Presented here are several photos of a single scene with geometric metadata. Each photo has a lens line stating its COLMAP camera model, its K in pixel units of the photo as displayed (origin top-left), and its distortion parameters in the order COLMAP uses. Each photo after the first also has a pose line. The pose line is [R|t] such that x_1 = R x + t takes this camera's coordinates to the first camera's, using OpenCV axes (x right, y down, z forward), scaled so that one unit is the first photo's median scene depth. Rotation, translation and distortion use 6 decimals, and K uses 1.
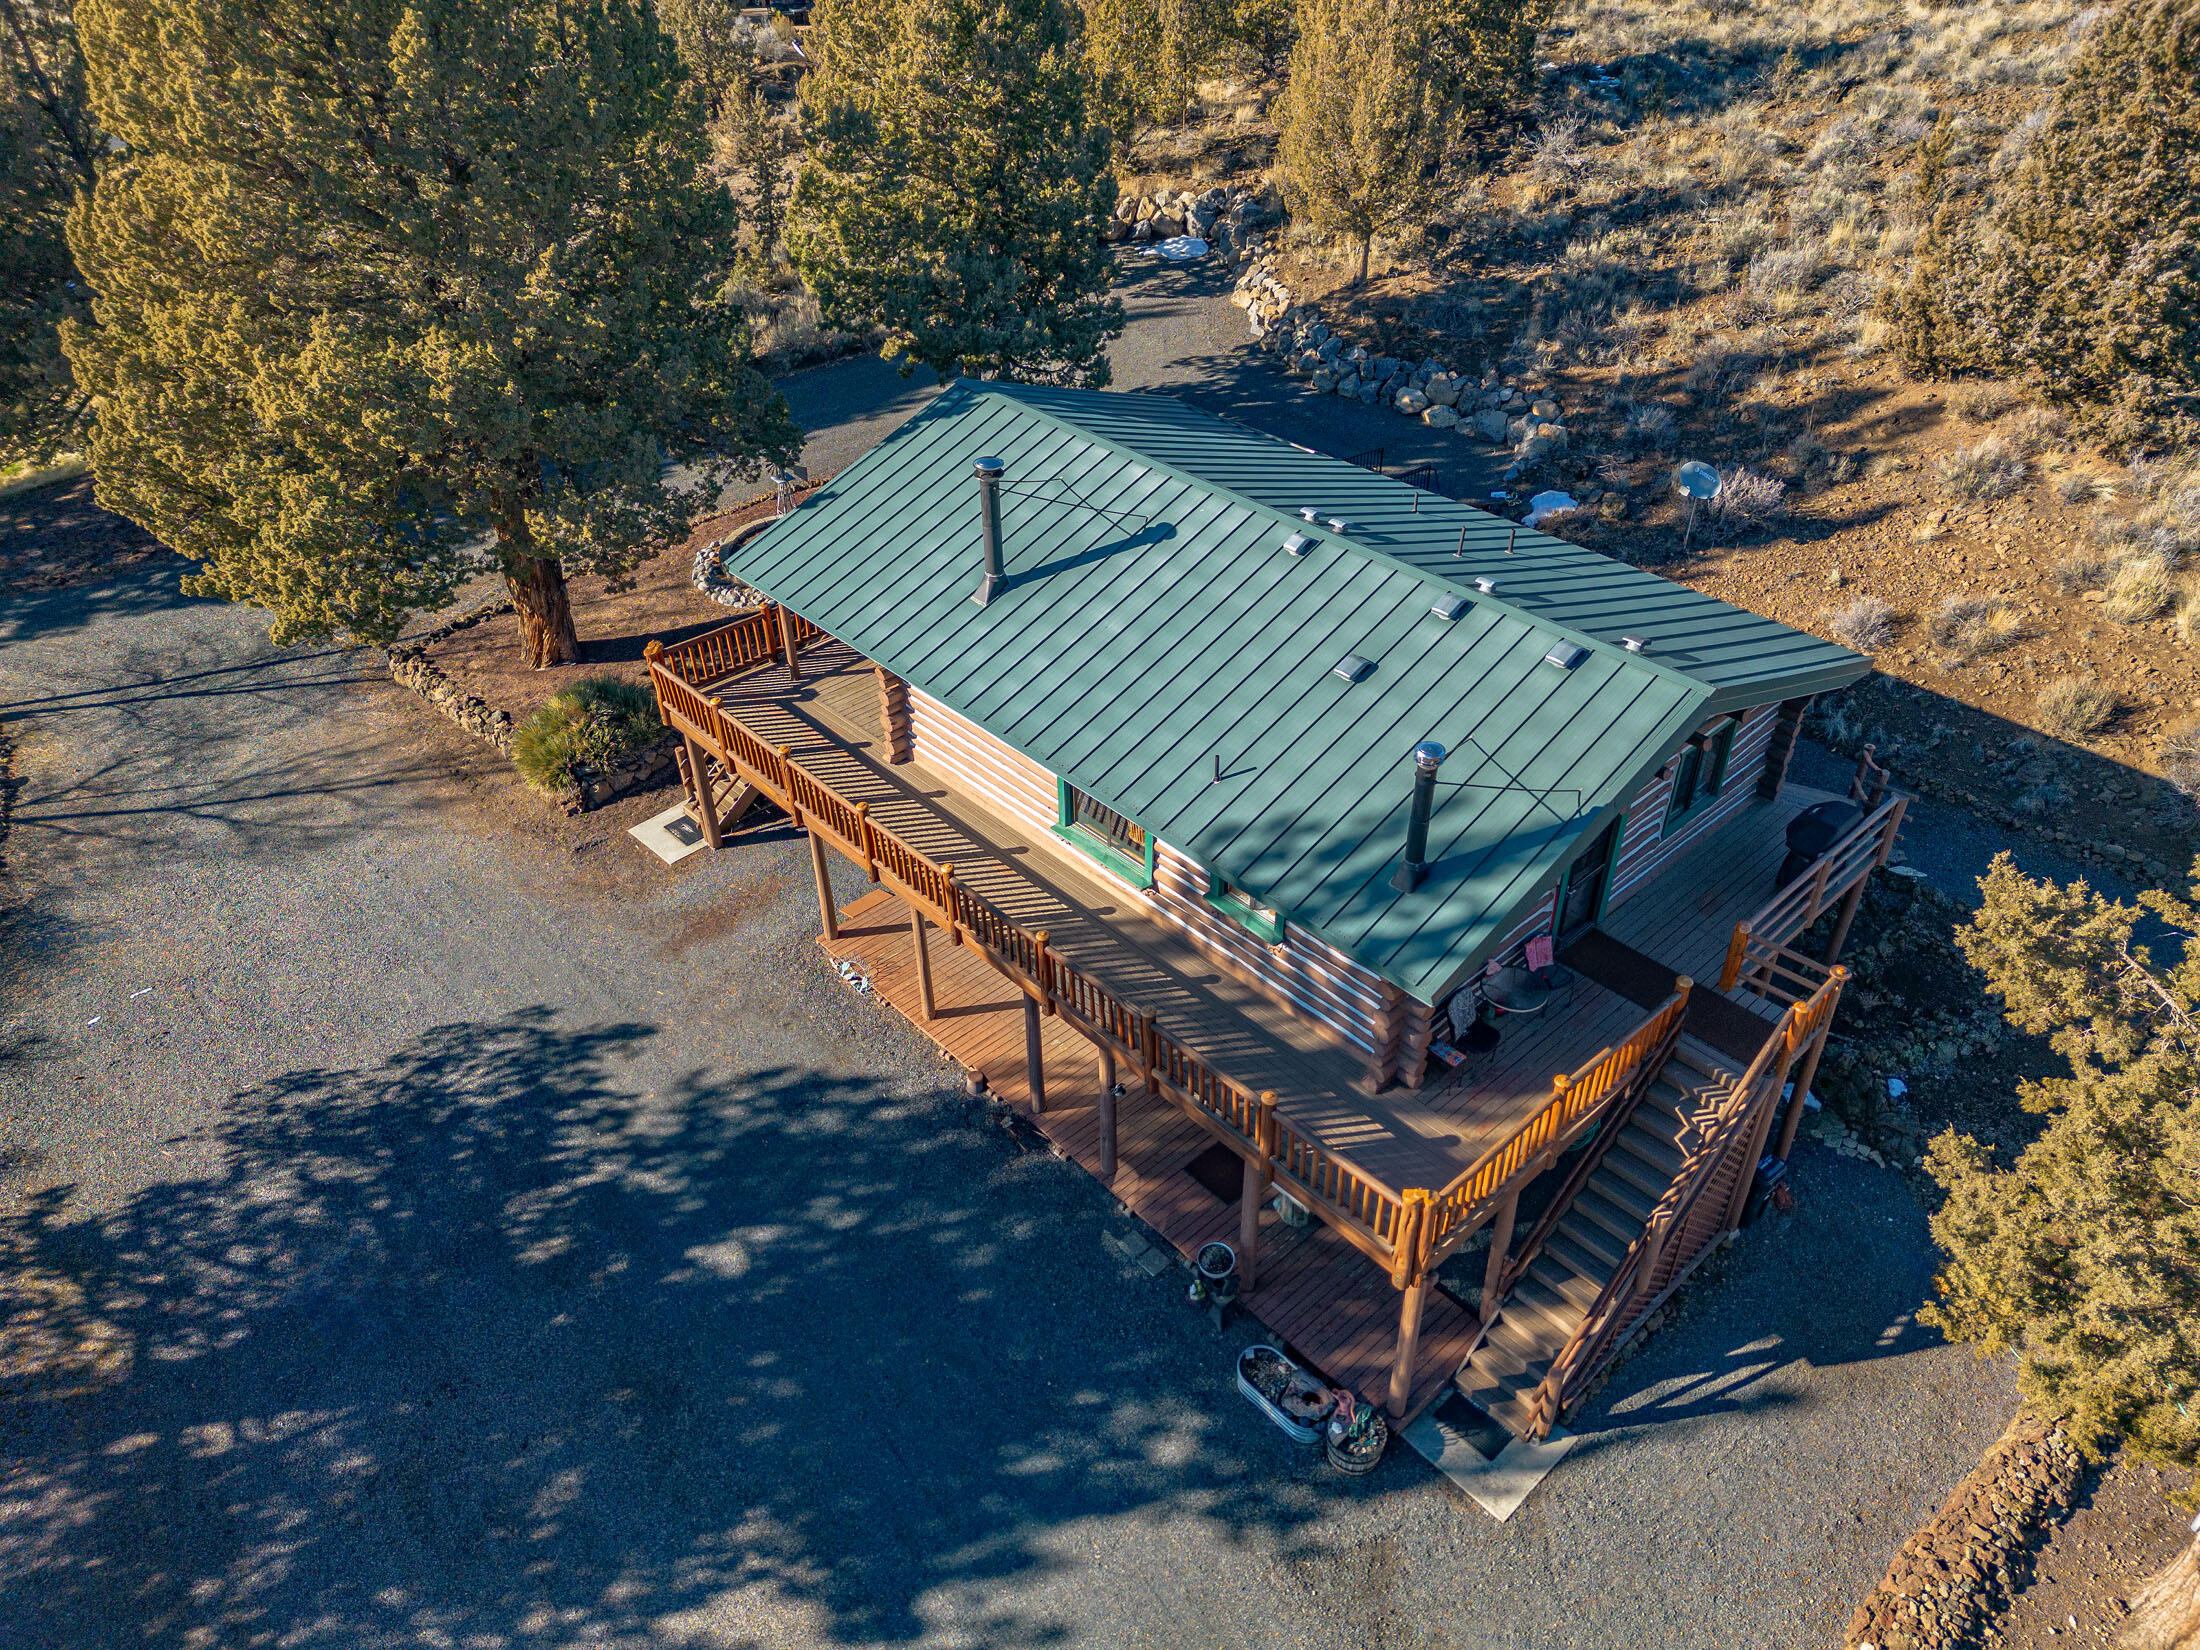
lens RADIAL K [[1559.3, 0, 1102.8], [0, 1559.3, 844.4], [0, 0, 1]] dist [0.042080, -0.032257]
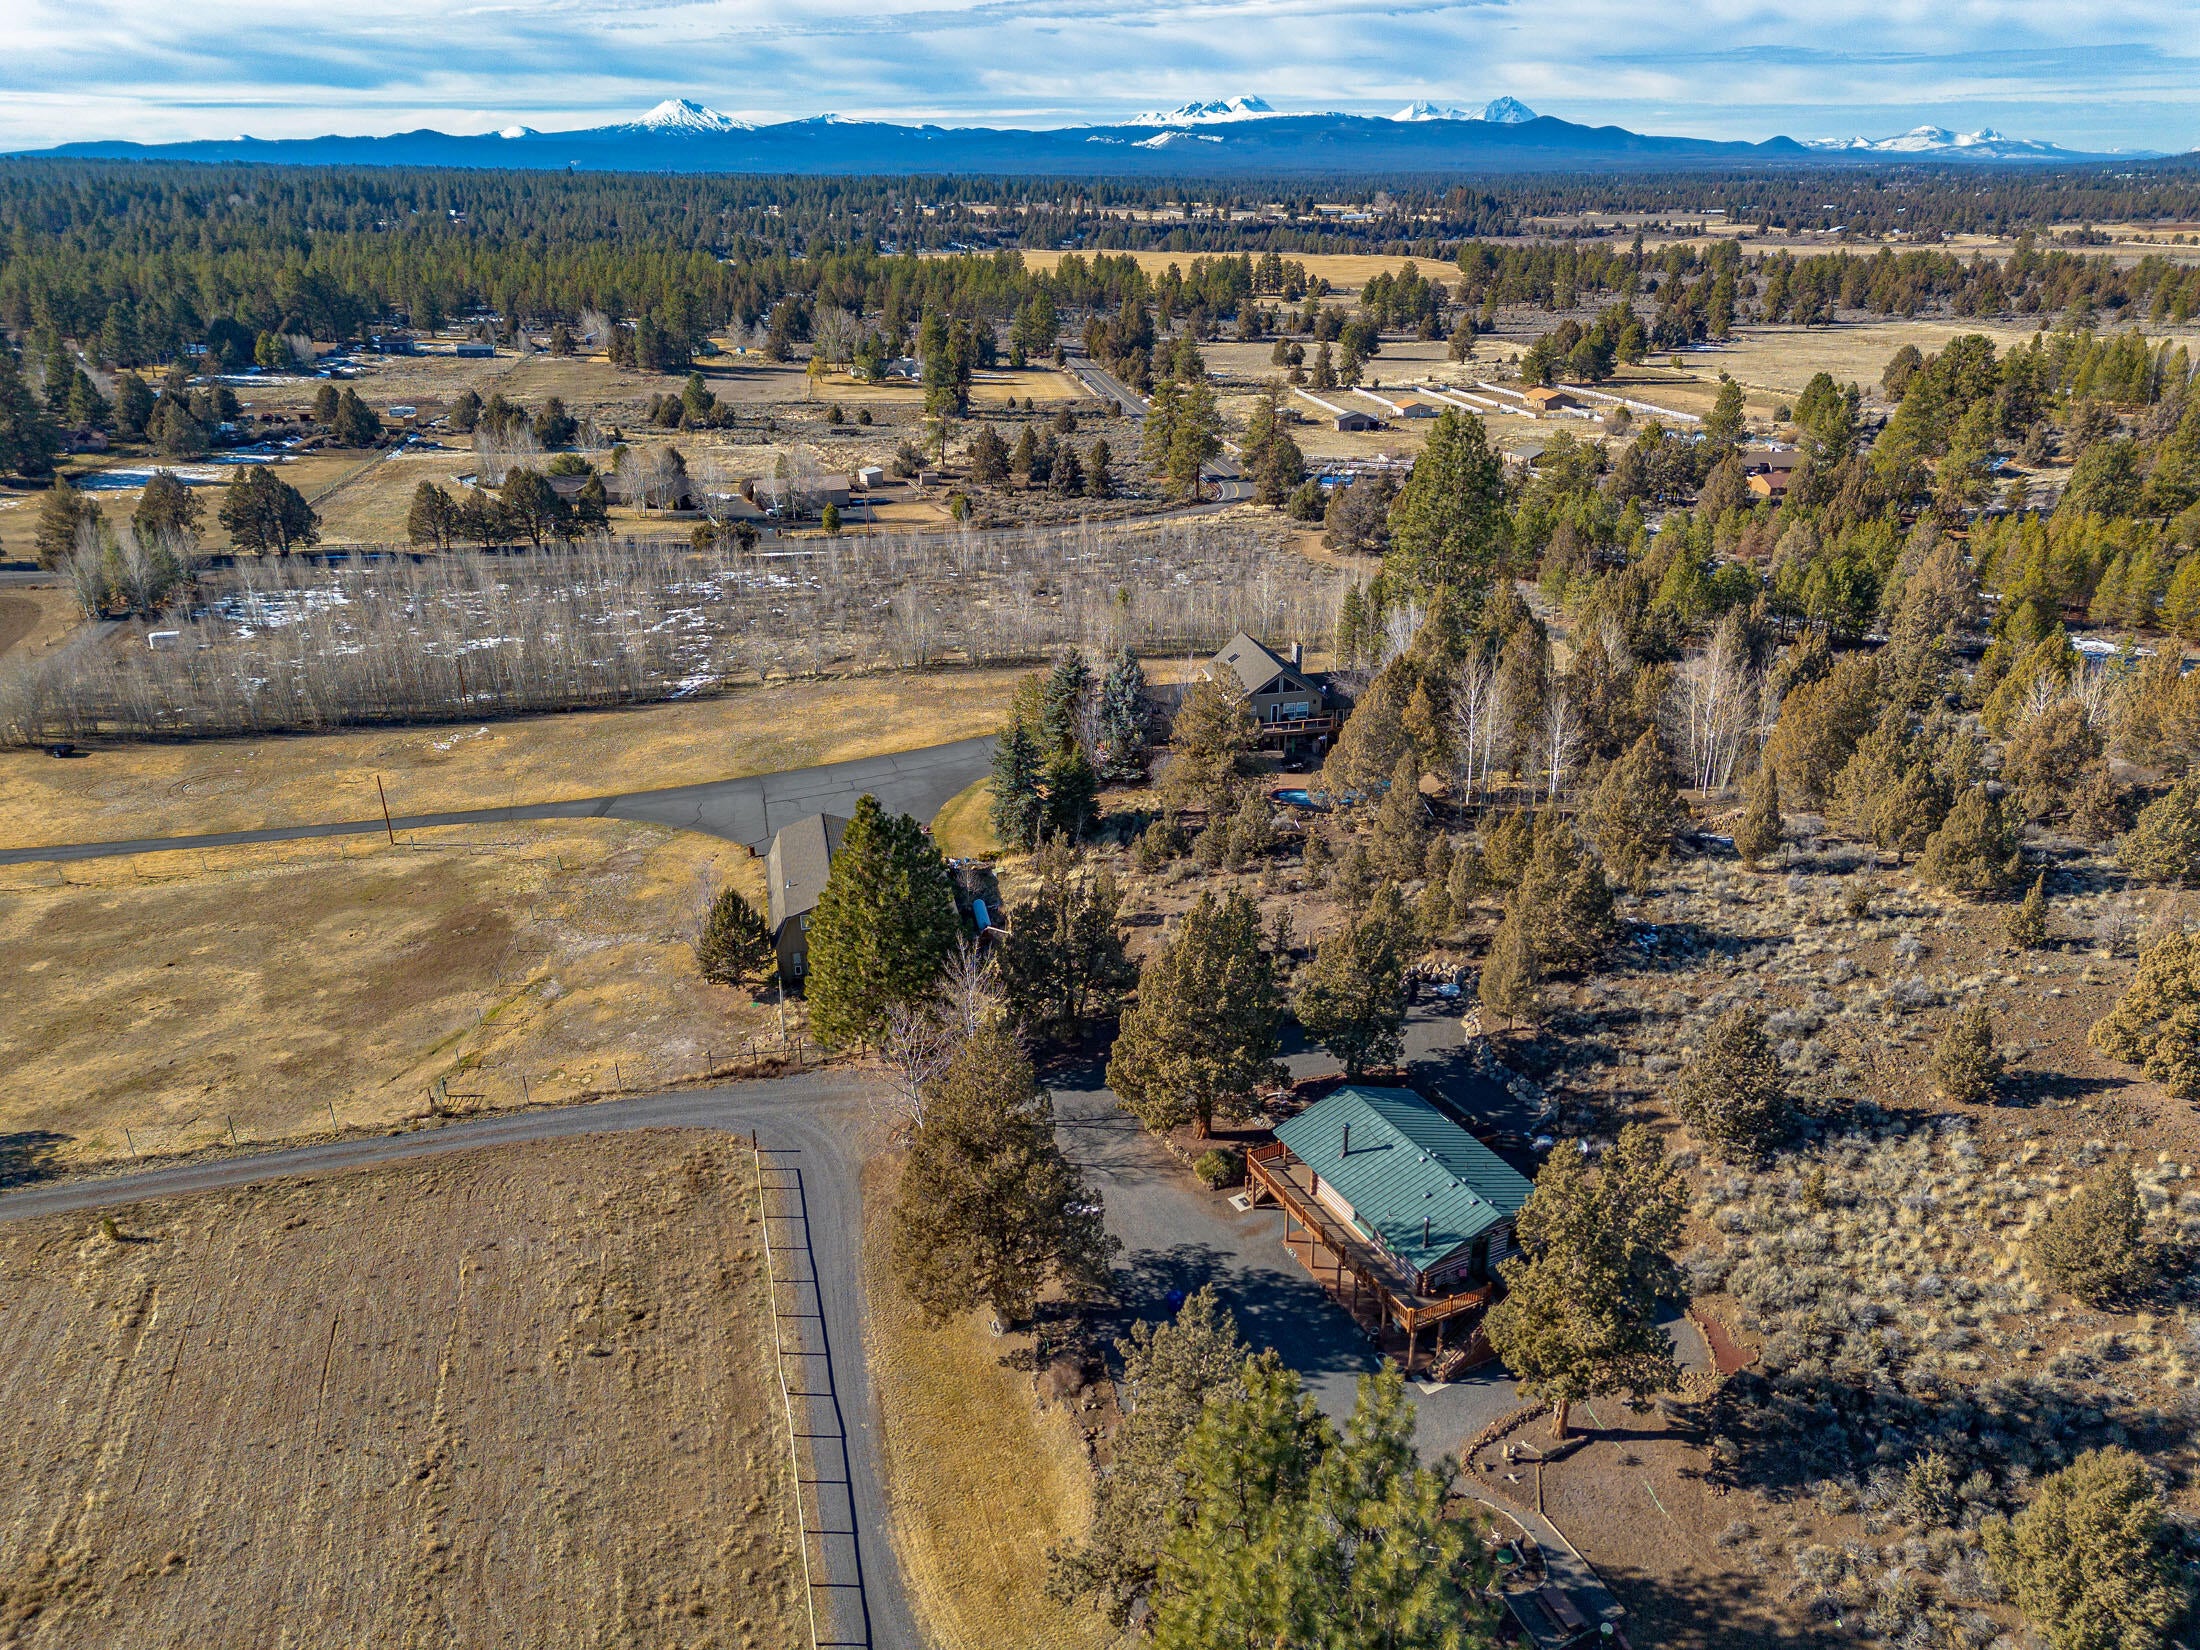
lens RADIAL K [[1669.2, 0, 1047.9], [0, 1669.2, 781.6], [0, 0, 1]] dist [0.054928, -0.047115]
pose [[0.954975, 0.111927, -0.274763, 0.262186], [-0.178038, 0.957021, -0.228941, 0.034166], [0.237329, 0.267551, 0.933858, -3.238582]]
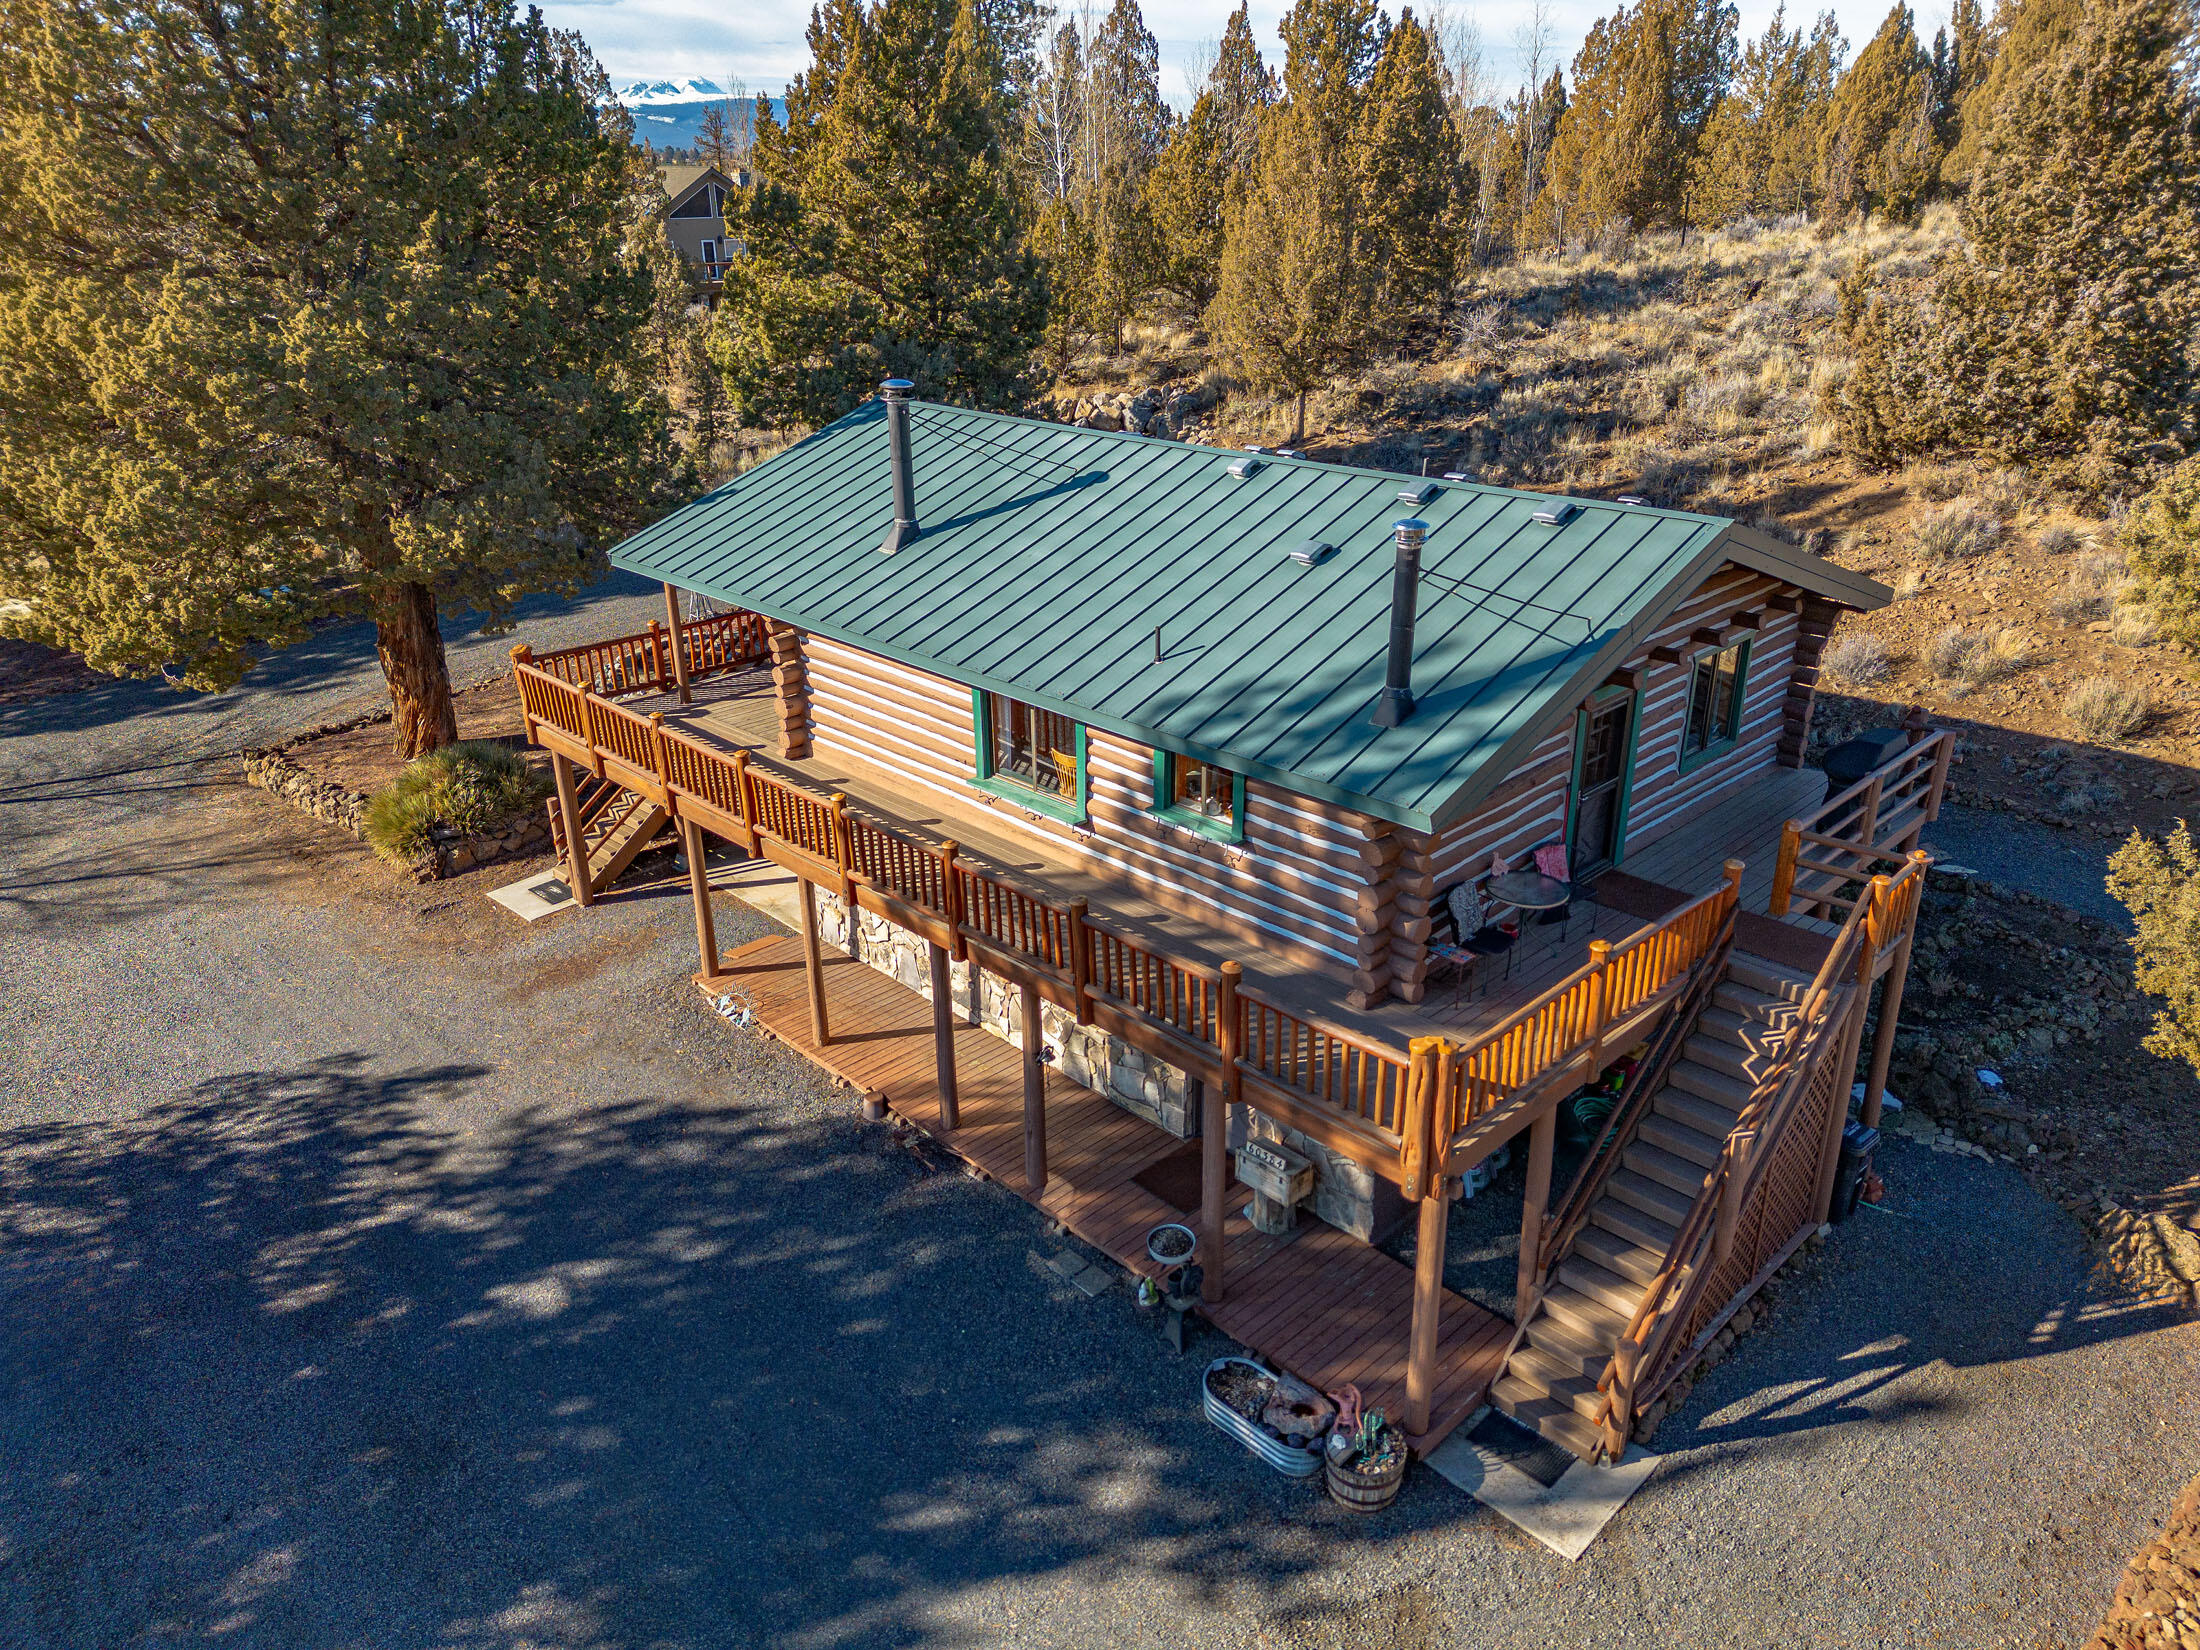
lens RADIAL K [[1559.3, 0, 1105.1], [0, 1559.3, 844.1], [0, 0, 1]] dist [0.042080, -0.032257]
pose [[0.999476, -0.010357, 0.030677, 0.014981], [0.017297, 0.971724, -0.235484, 0.210605], [-0.027370, 0.235891, 0.971394, 0.169819]]
